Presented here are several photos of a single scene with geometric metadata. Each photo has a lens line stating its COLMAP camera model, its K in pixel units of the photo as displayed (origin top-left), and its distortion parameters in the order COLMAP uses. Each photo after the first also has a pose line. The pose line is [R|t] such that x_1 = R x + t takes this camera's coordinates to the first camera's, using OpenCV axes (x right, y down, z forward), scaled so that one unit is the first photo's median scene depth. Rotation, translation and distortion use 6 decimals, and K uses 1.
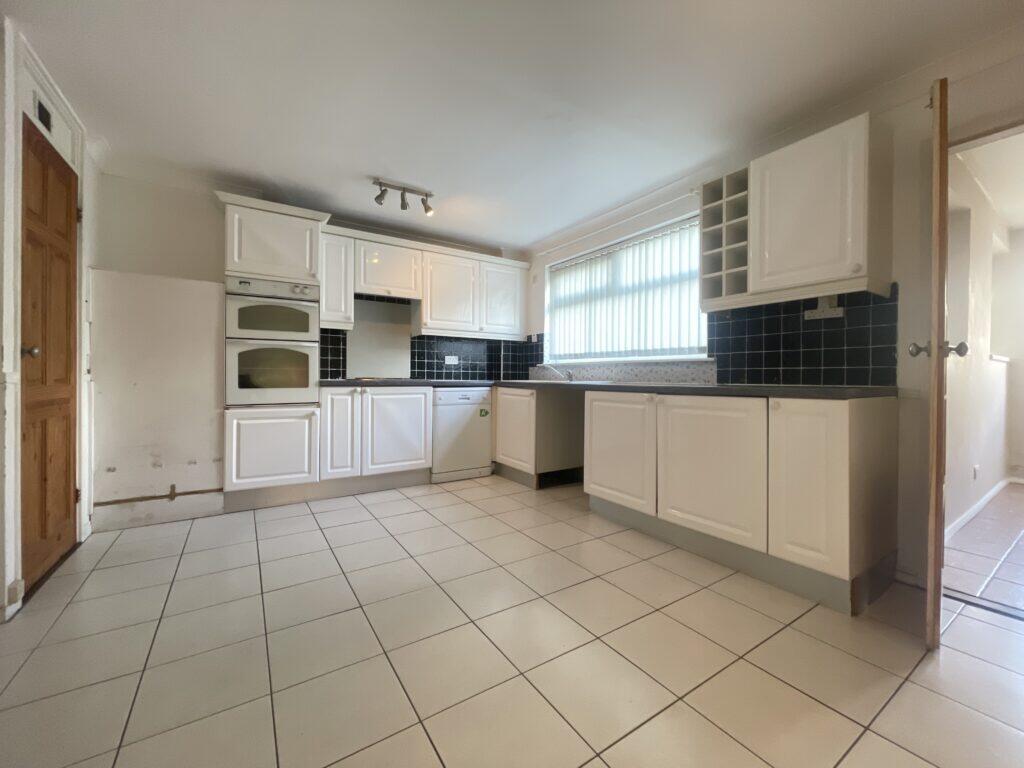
lens RADIAL K [[412.8, 0, 509.9], [0, 412.8, 379.7], [0, 0, 1]] dist [-0.000760, -0.000532]
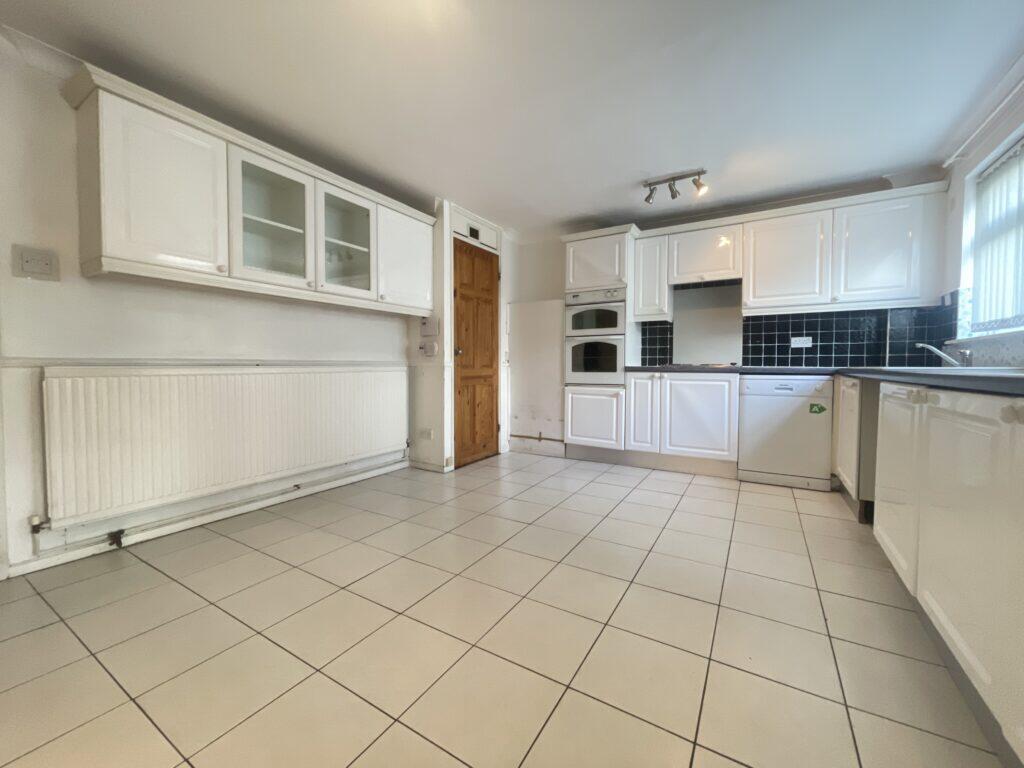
lens RADIAL K [[412.8, 0, 509.0], [0, 412.8, 381.4], [0, 0, 1]] dist [-0.000760, -0.000532]
pose [[0.428947, 0.029663, -0.902842, 0.483803], [-0.003428, 0.999507, 0.031211, 0.008824], [0.903323, -0.010293, 0.428837, 0.181298]]
